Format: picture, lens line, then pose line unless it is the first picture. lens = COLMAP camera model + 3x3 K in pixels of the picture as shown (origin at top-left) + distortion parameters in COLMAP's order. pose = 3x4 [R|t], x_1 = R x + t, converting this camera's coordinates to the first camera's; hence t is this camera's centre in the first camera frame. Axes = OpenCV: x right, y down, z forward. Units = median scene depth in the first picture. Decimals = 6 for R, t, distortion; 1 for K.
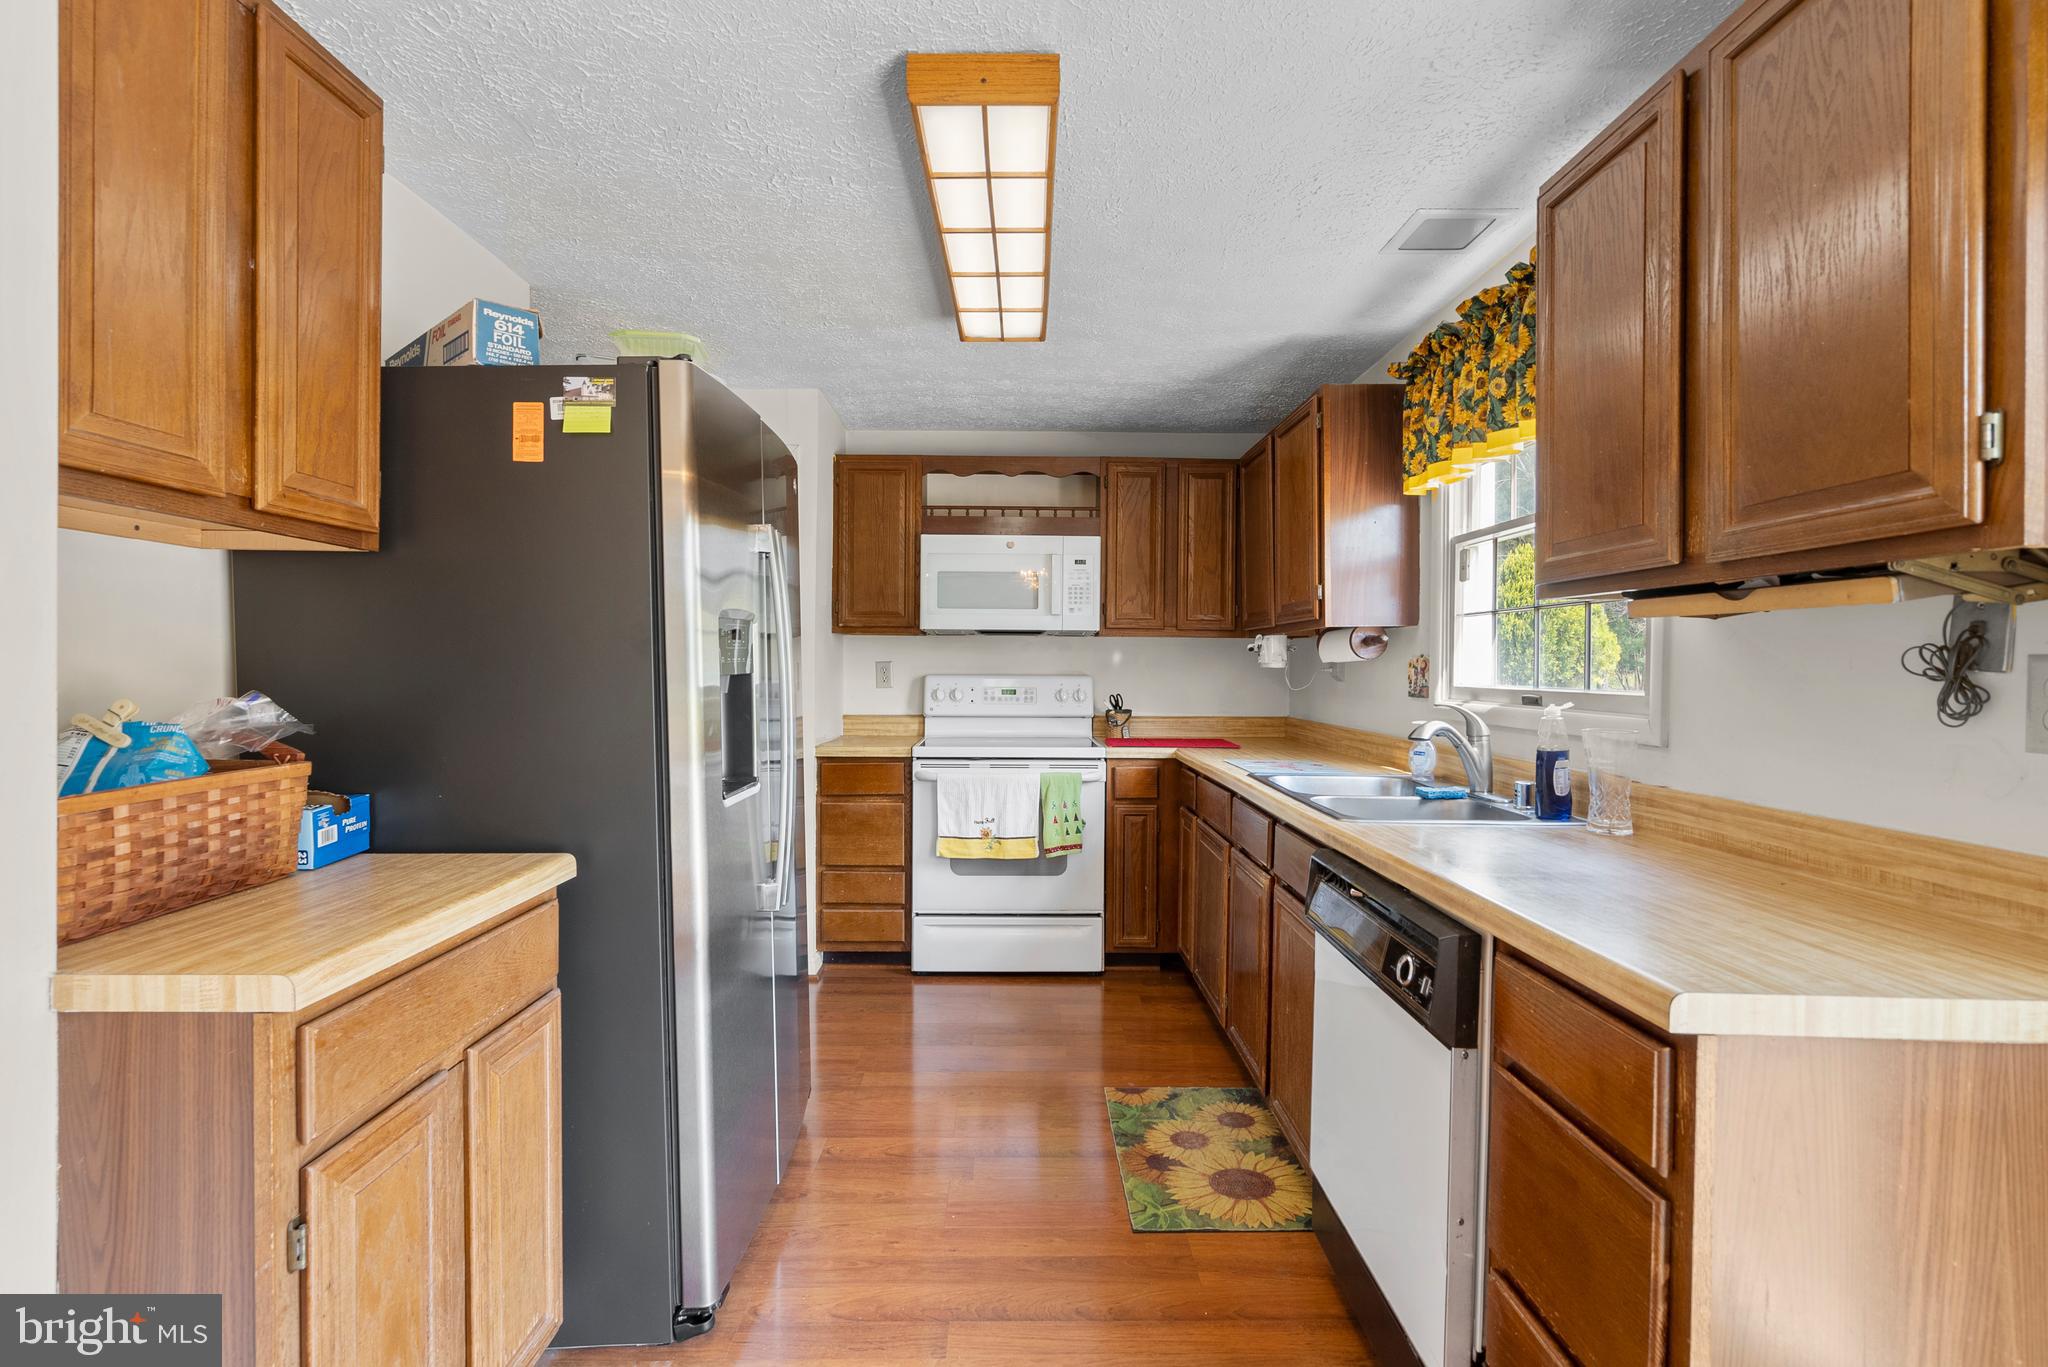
lens RADIAL K [[938.5, 0, 1016.7], [0, 938.5, 672.9], [0, 0, 1]] dist [-0.008270, 0.003704]
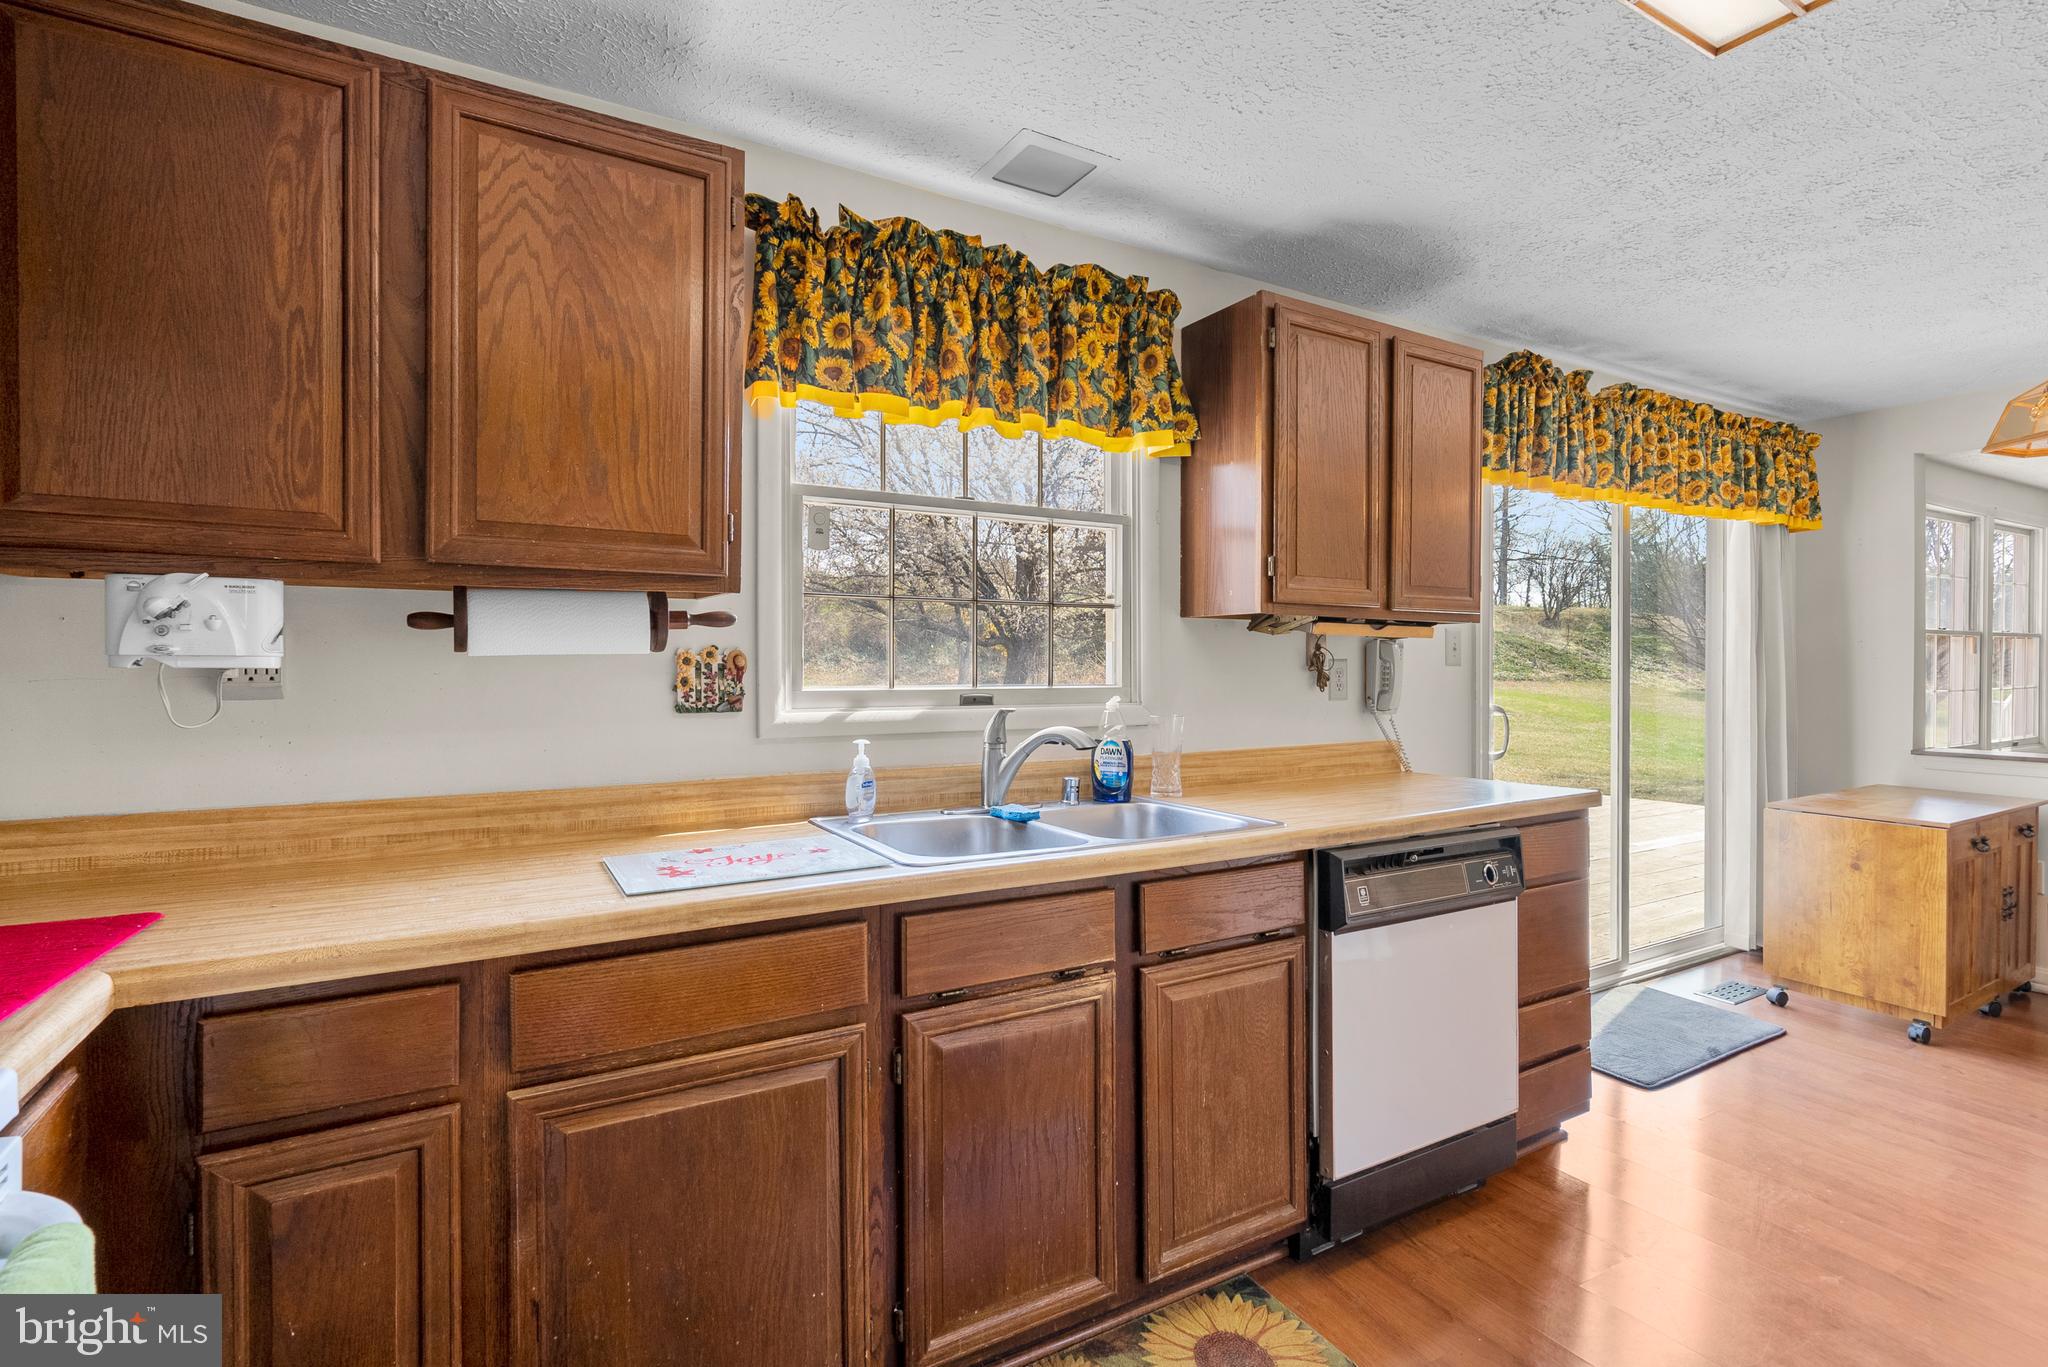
lens RADIAL K [[938.5, 0, 1024.7], [0, 938.5, 667.4], [0, 0, 1]] dist [-0.008270, 0.003704]
pose [[-0.498156, -0.020108, 0.866854, -0.201098], [-0.004693, 0.999779, 0.020494, -0.015681], [-0.867075, 0.006141, -0.498140, 0.976516]]
